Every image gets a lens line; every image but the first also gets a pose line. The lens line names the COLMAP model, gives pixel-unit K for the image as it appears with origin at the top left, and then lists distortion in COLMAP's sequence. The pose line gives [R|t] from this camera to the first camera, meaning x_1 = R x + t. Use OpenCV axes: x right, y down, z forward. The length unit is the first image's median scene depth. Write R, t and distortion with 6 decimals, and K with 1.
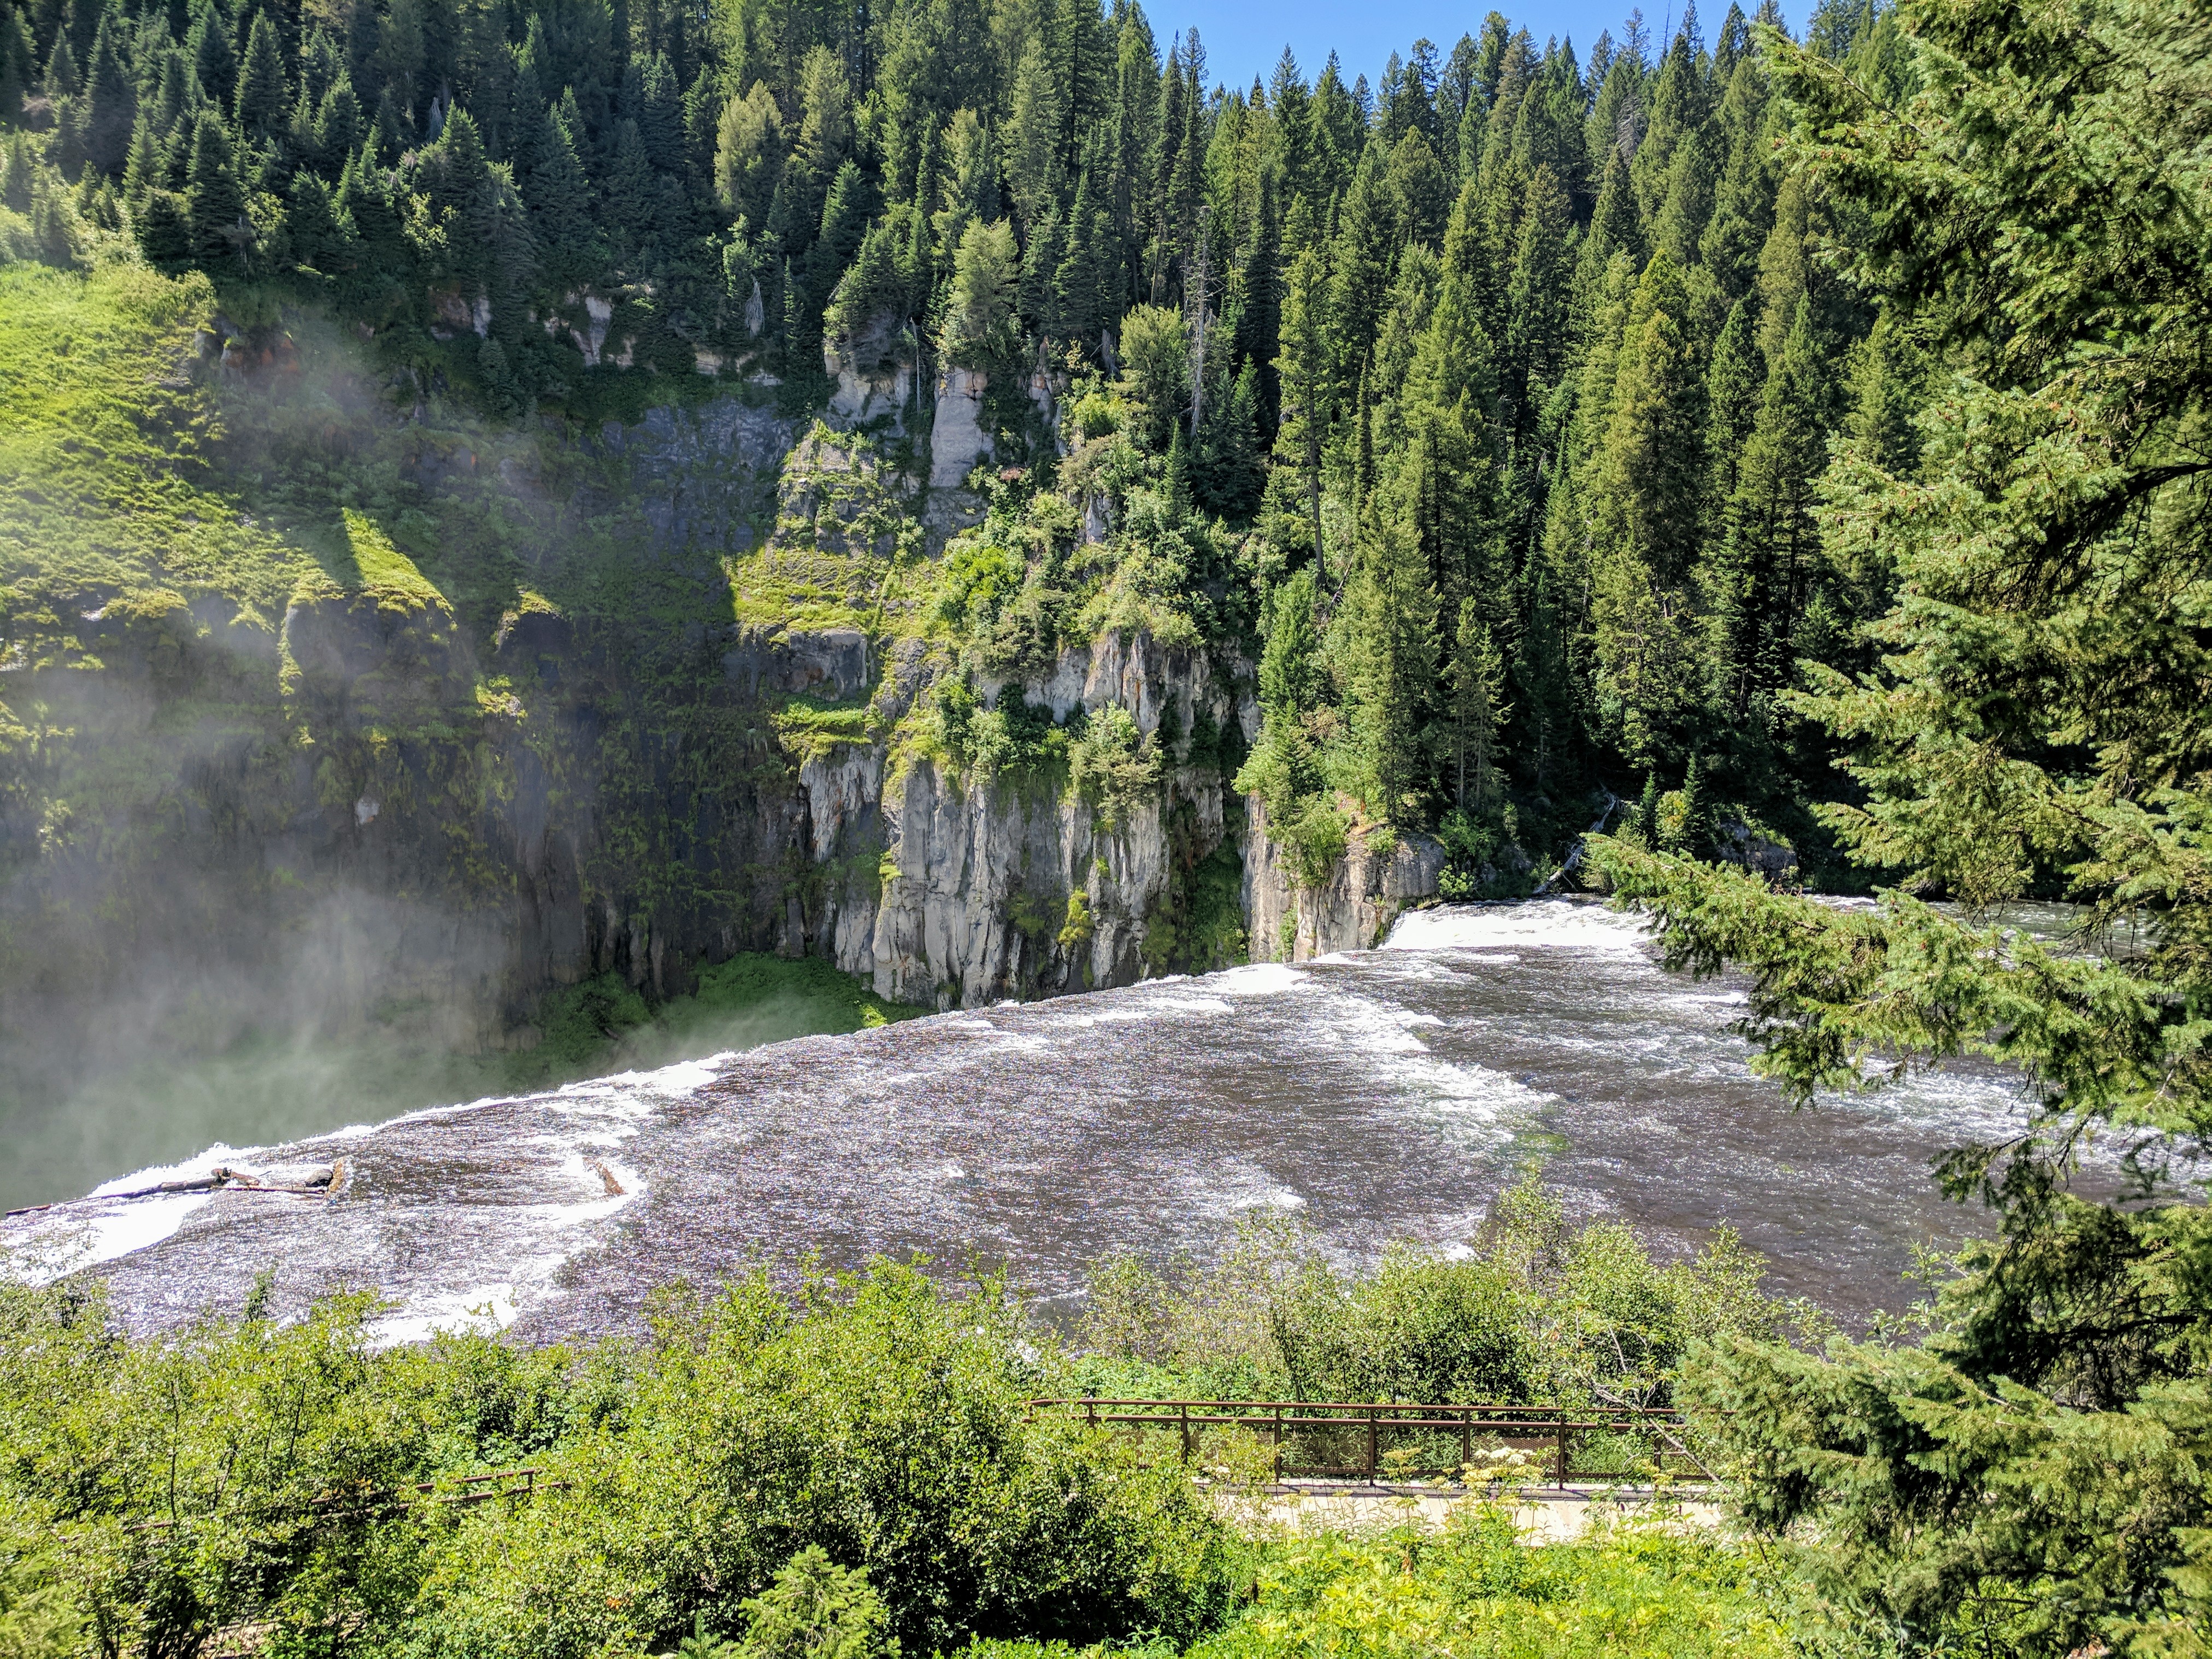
lens RADIAL K [[1697.2, 0, 1043.5], [0, 1697.2, 839.7], [0, 0, 1]] dist [0.045246, 0.003764]
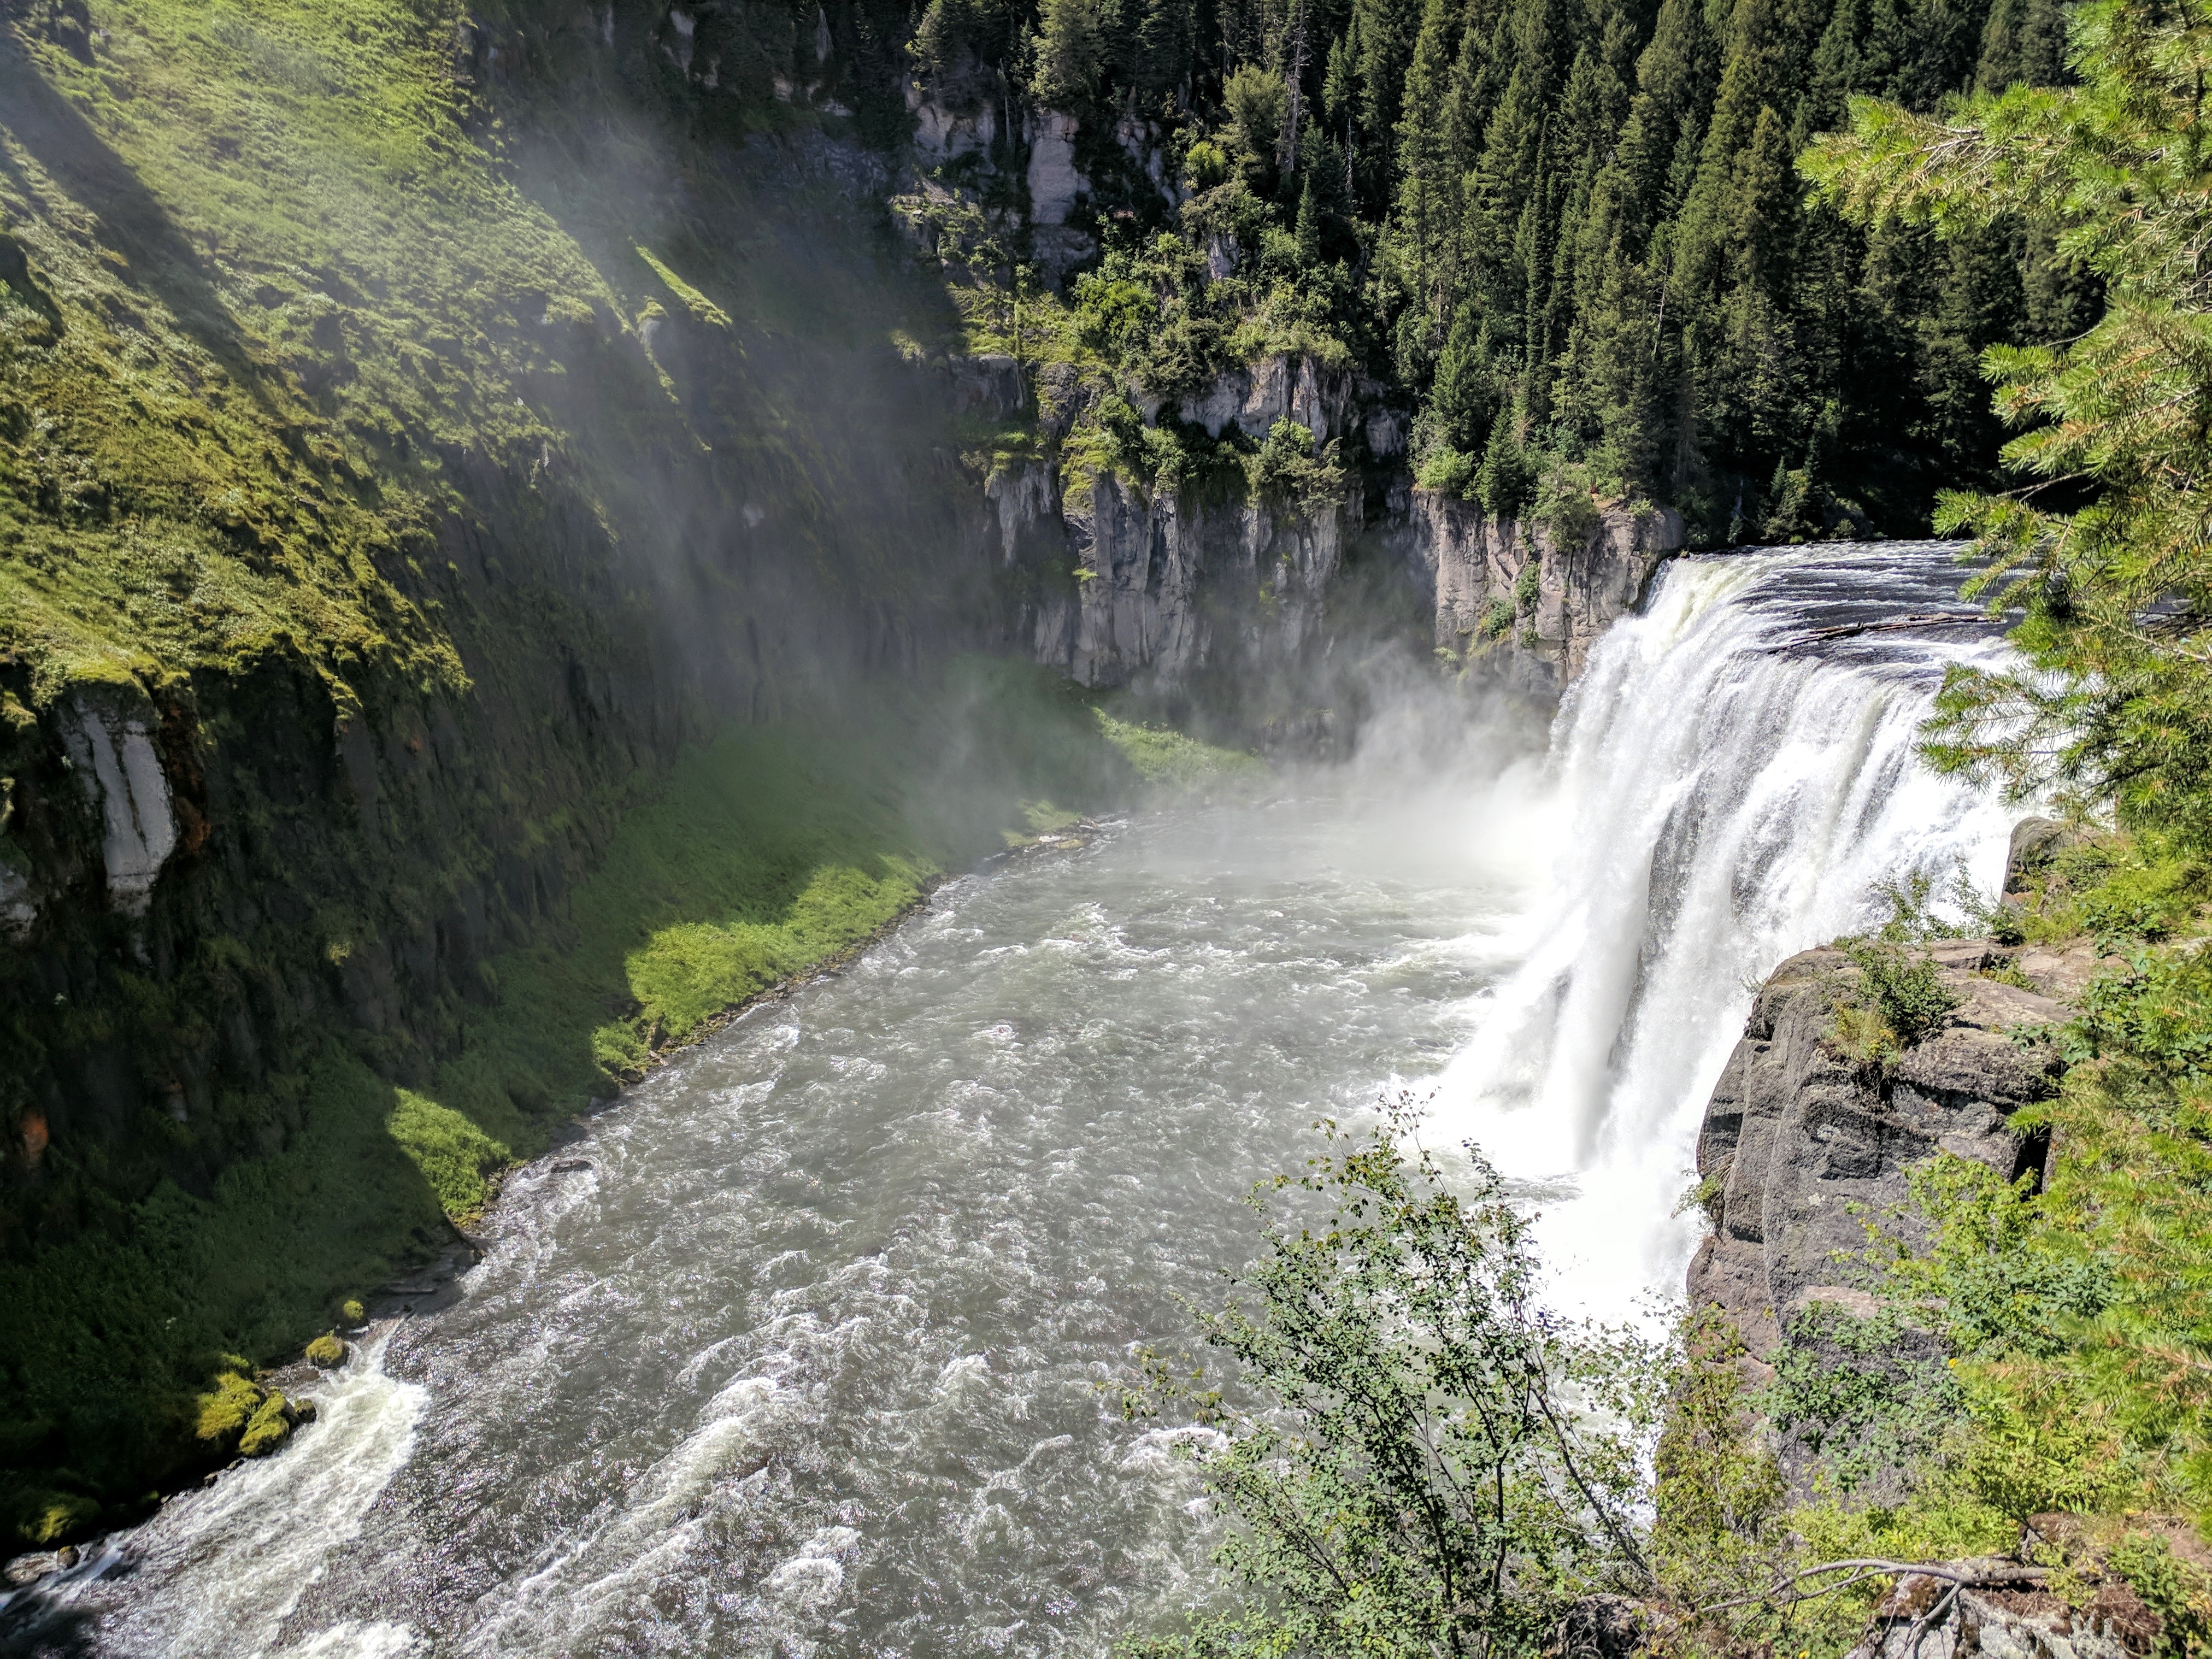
lens RADIAL K [[1685.4, 0, 1120.7], [0, 1685.4, 831.1], [0, 0, 1]] dist [0.013257, 0.010273]
pose [[0.923461, -0.094193, 0.371950, -0.494025], [0.047212, 0.989927, 0.133474, 0.039500], [-0.380776, -0.105698, 0.918606, -0.060288]]
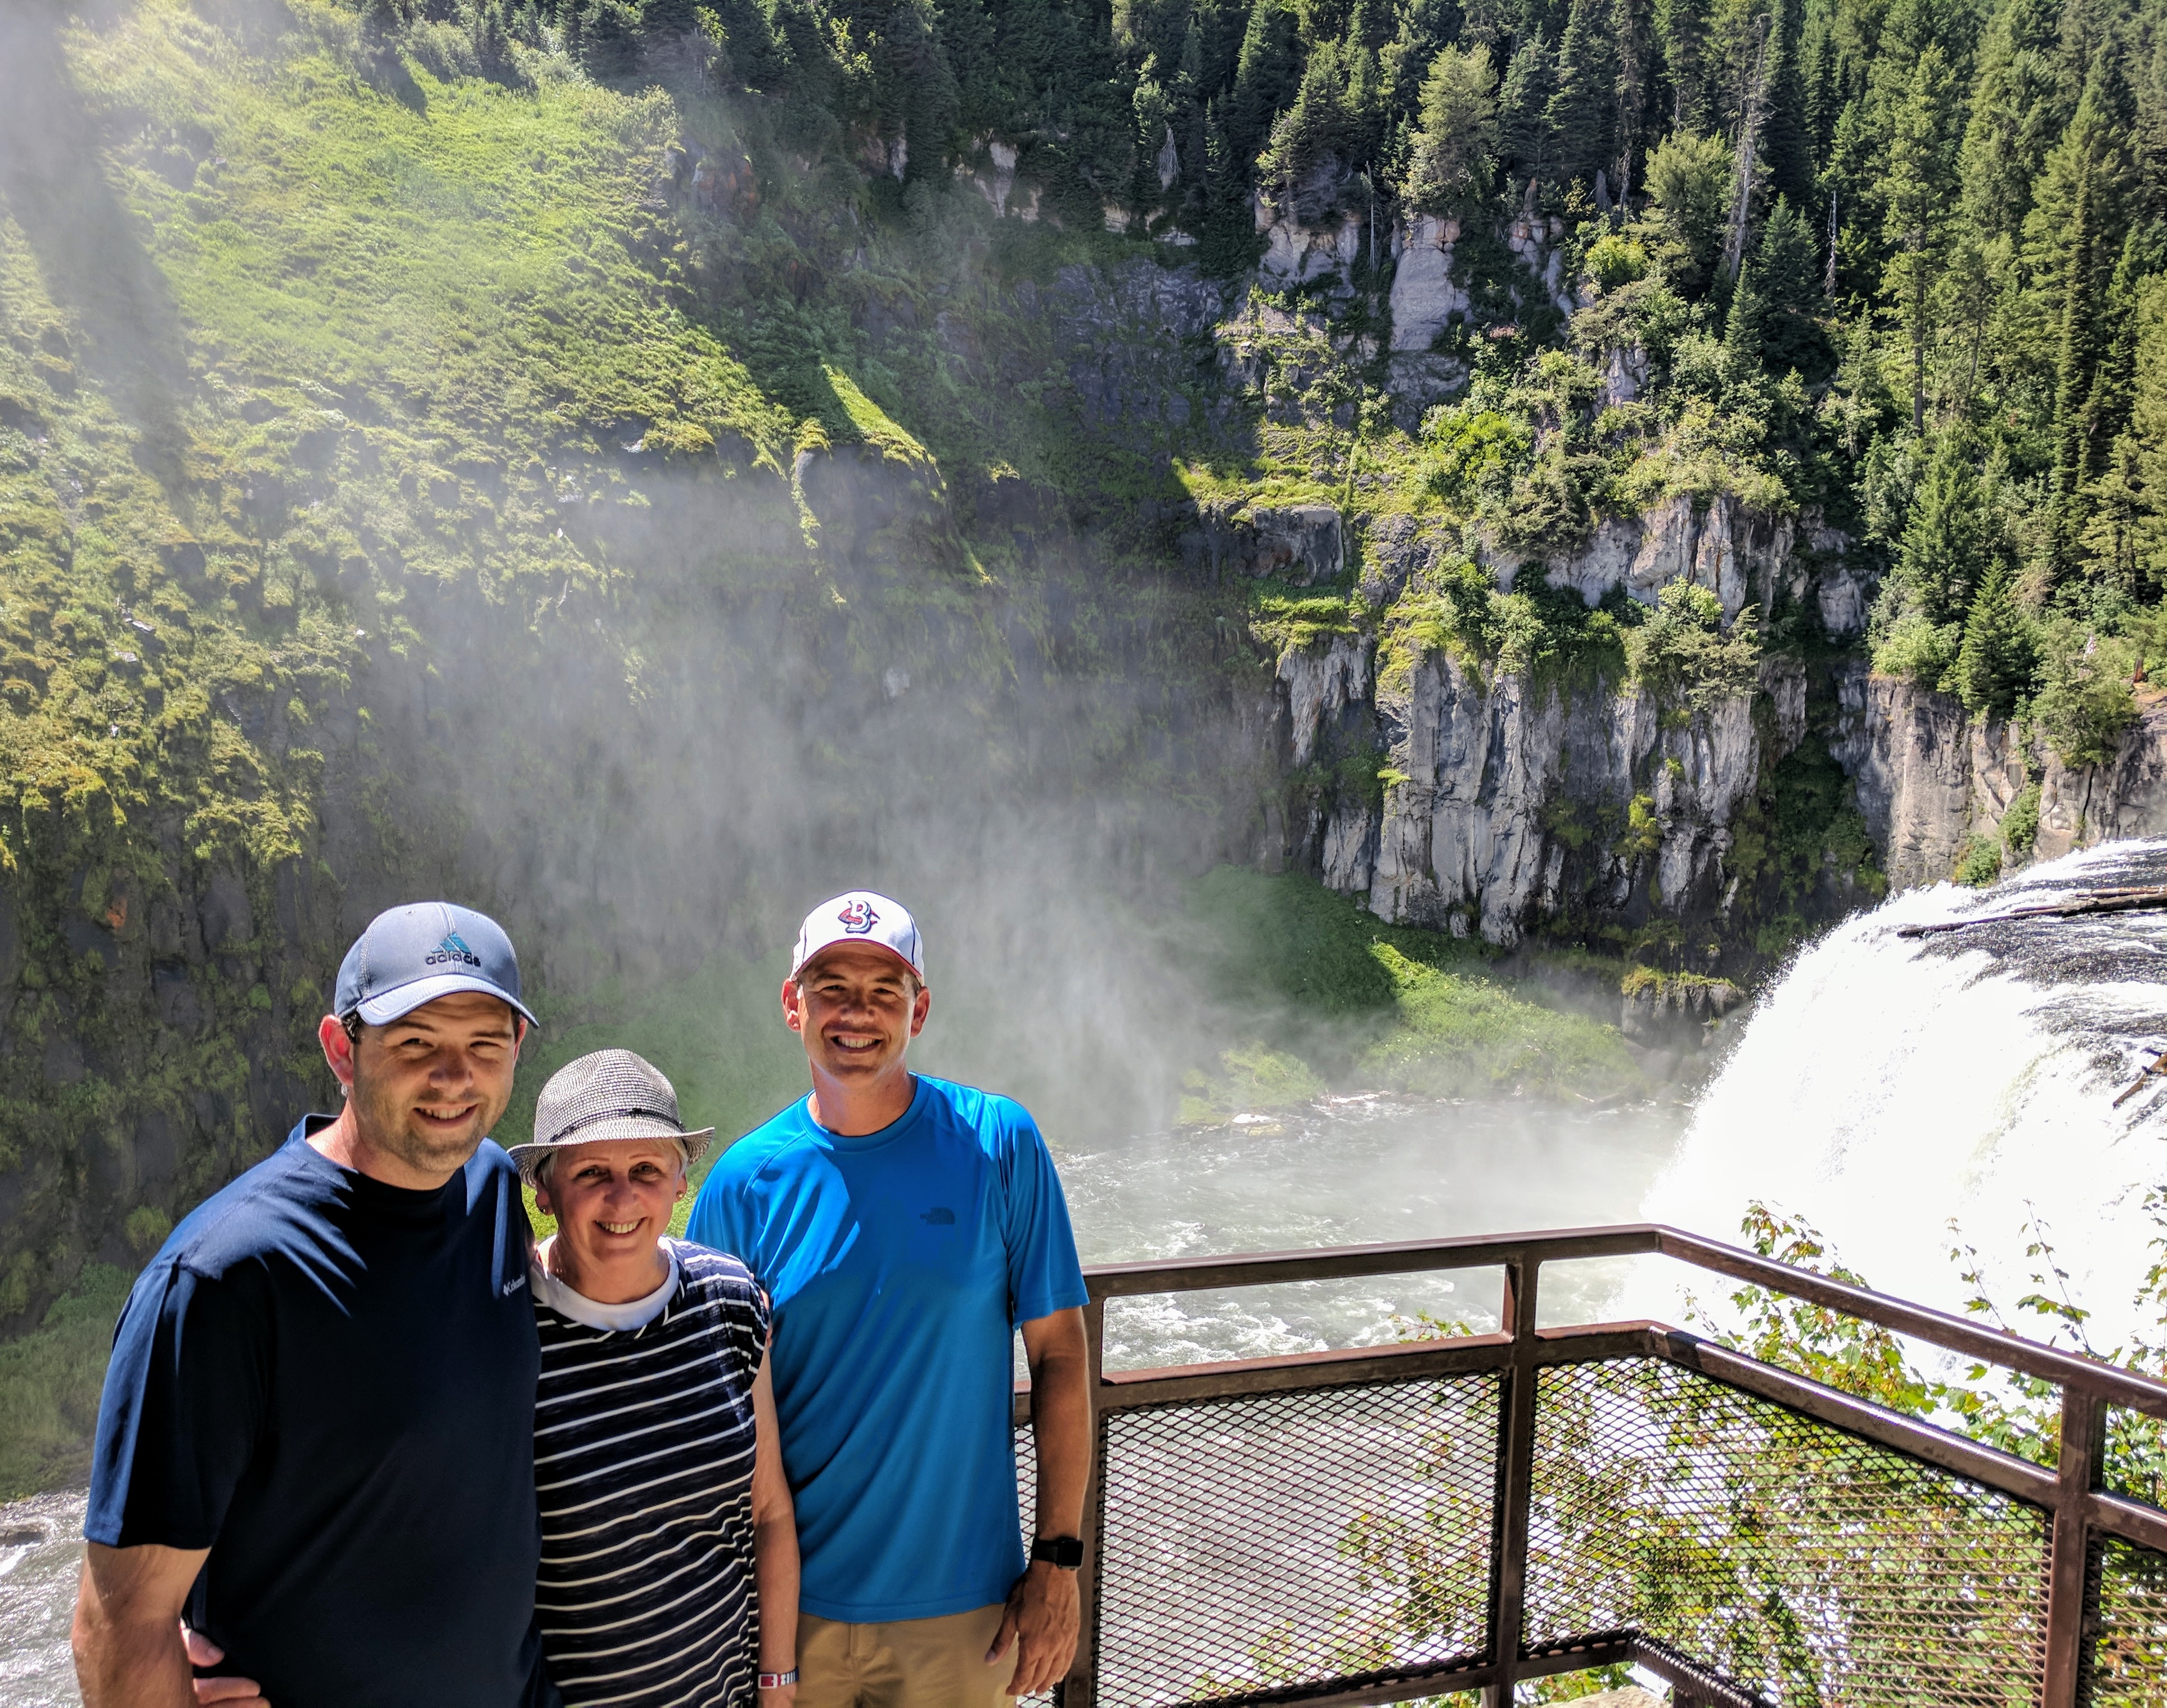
lens RADIAL K [[1758.8, 0, 1012.1], [0, 1758.8, 847.0], [0, 0, 1]] dist [0.012523, 0.020871]
pose [[0.999693, 0.009789, -0.022782, -0.261981], [-0.009626, 0.999928, 0.007228, 0.049989], [0.022851, -0.007007, 0.999714, 0.084865]]
